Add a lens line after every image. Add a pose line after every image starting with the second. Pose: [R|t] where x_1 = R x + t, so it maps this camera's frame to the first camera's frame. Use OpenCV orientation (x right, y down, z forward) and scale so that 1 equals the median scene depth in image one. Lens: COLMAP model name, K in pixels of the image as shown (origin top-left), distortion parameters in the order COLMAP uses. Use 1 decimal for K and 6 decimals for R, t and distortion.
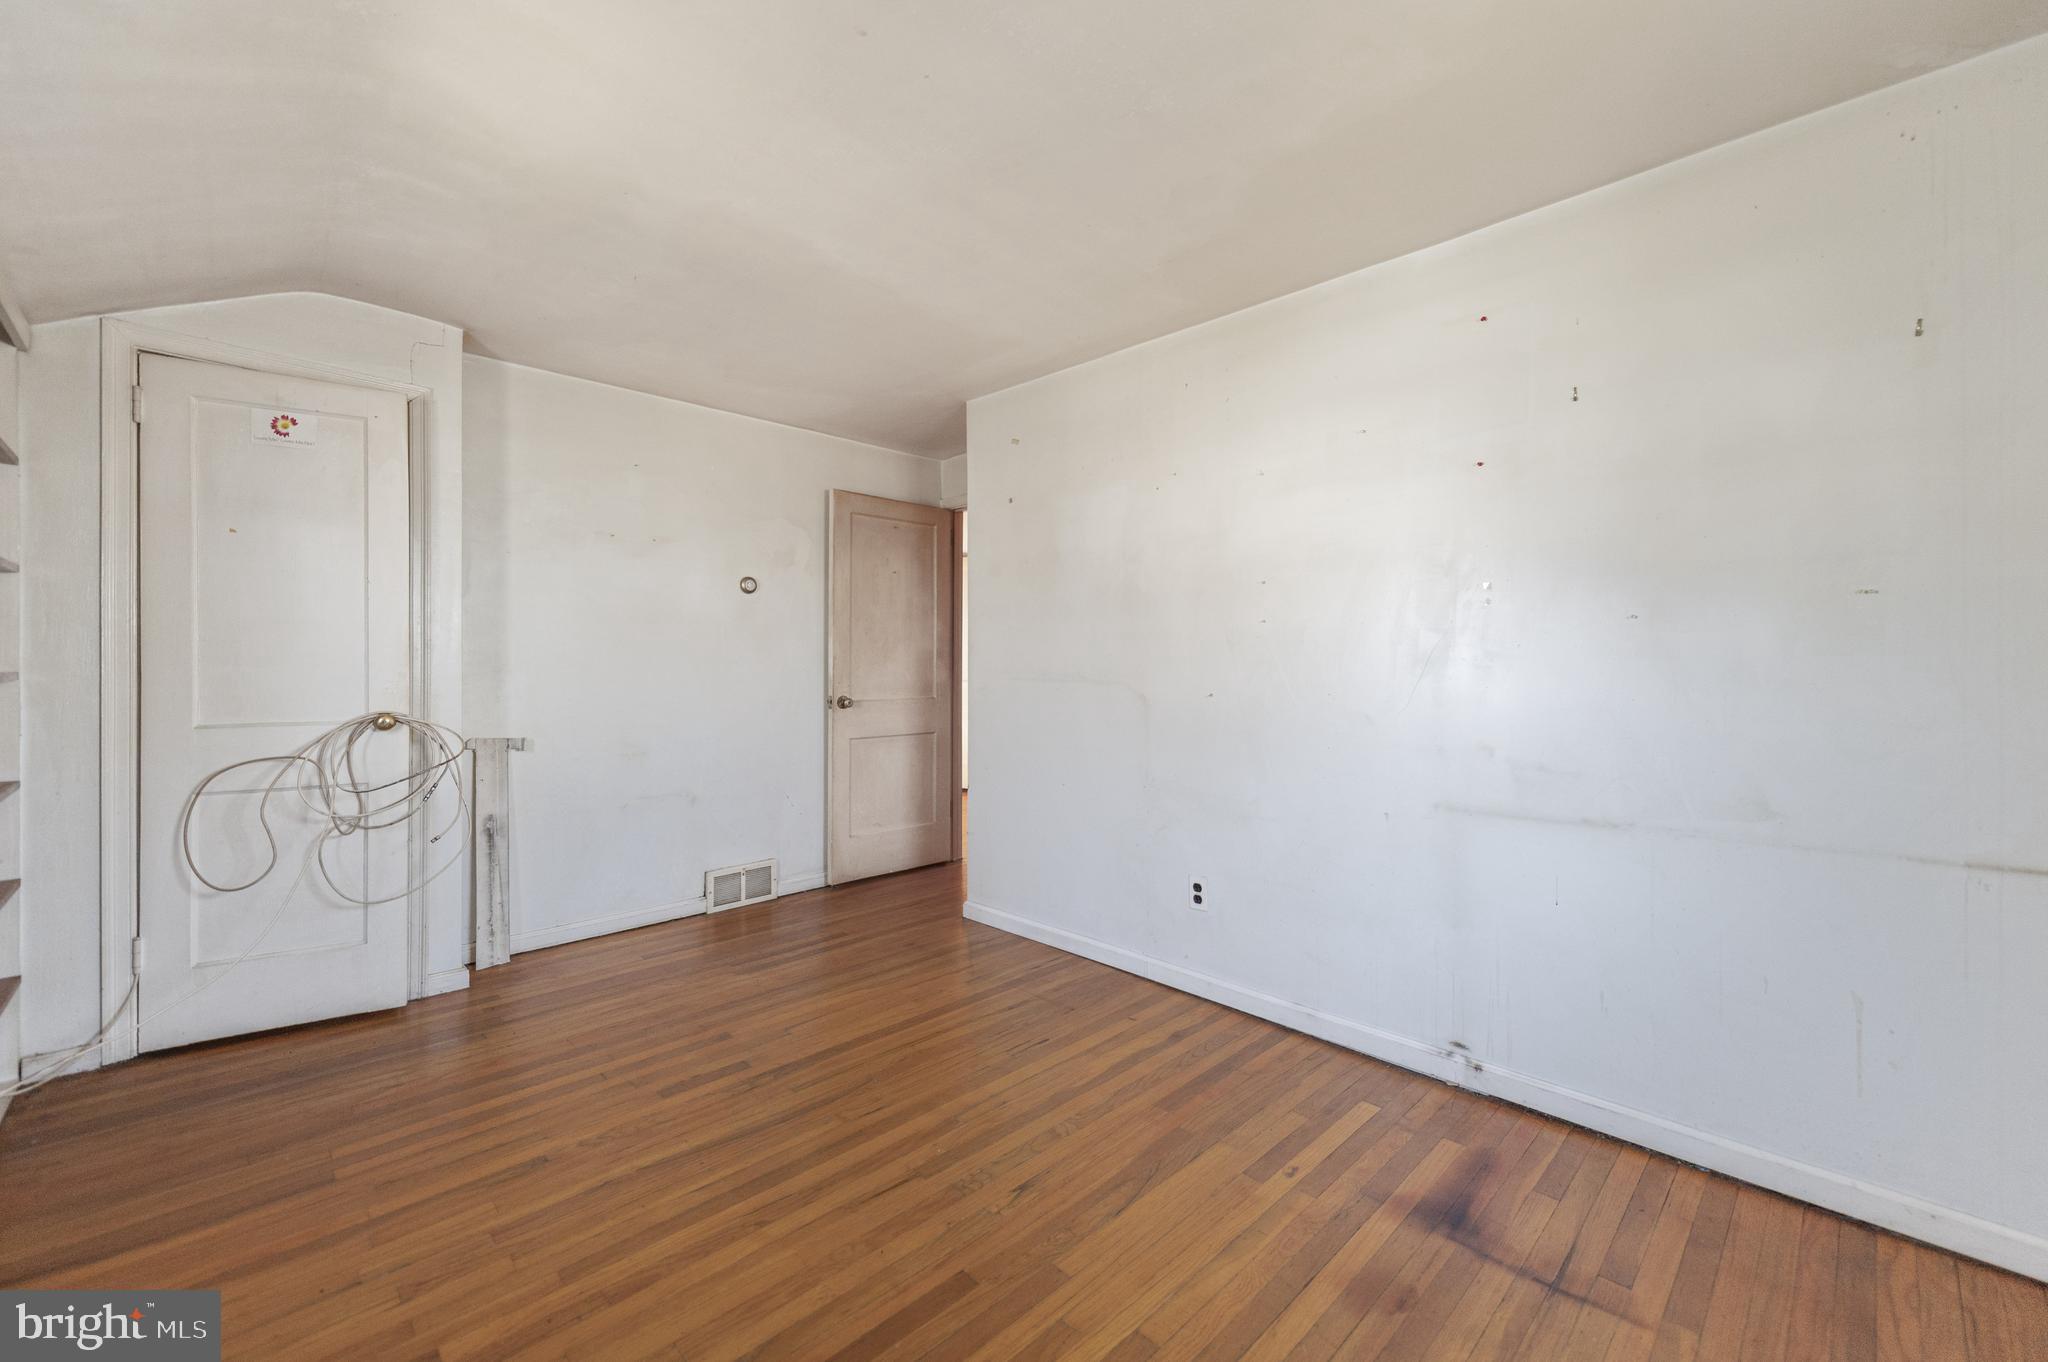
lens RADIAL K [[804.4, 0, 1029.6], [0, 804.4, 664.8], [0, 0, 1]] dist [0.011850, -0.002760]
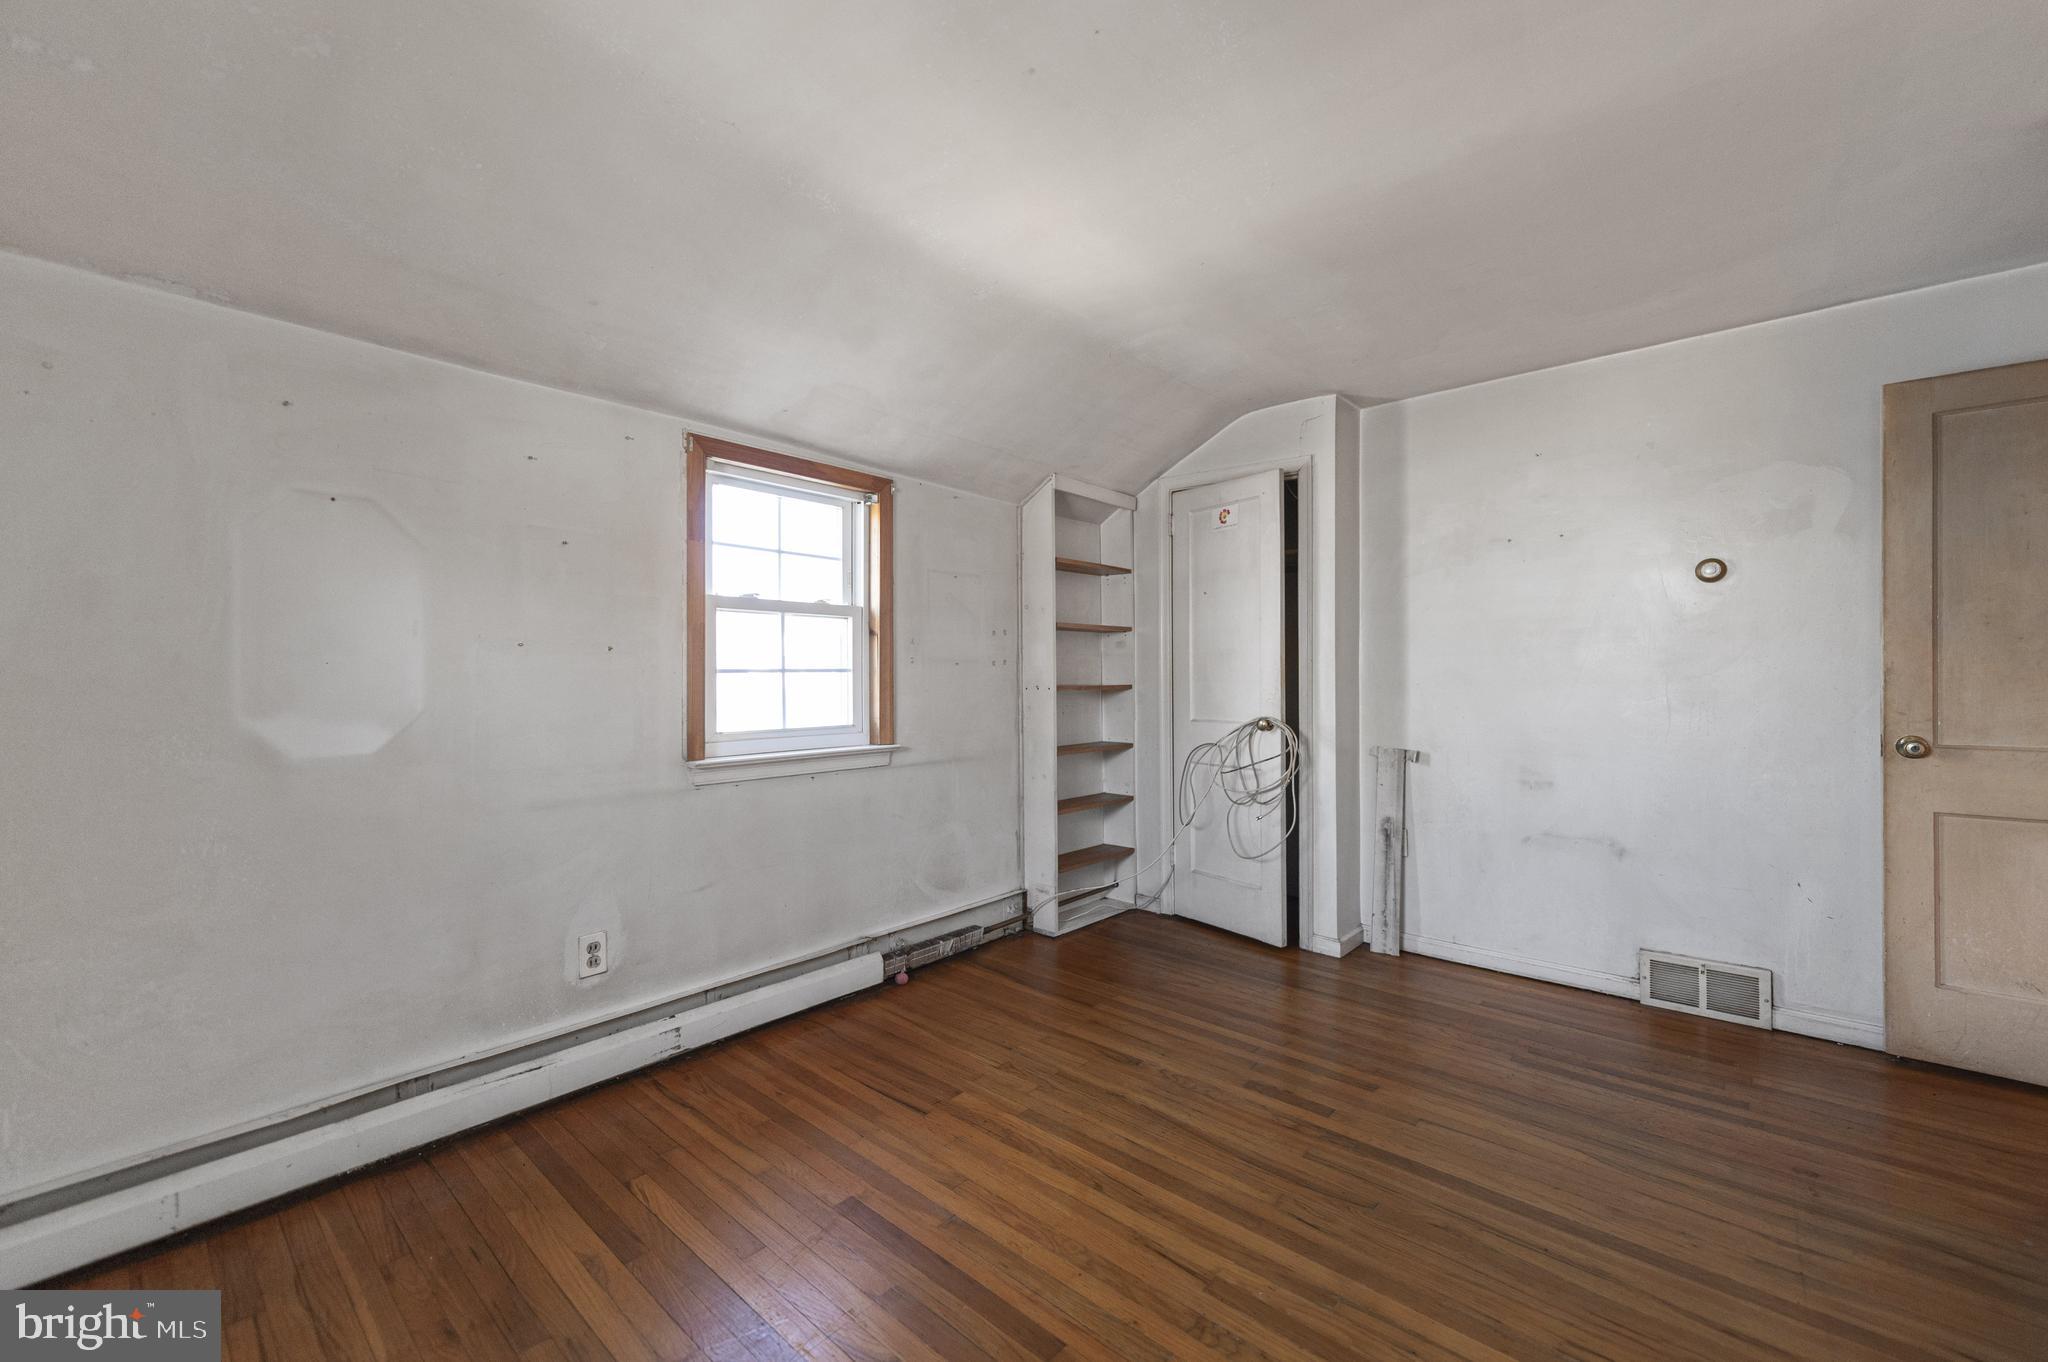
lens RADIAL K [[804.4, 0, 1030.9], [0, 804.4, 684.7], [0, 0, 1]] dist [0.011850, -0.002760]
pose [[0.087954, 0.003643, -0.996118, 0.511065], [-0.002747, 0.999990, 0.003415, 0.003171], [0.996121, 0.002436, 0.087963, 0.551128]]
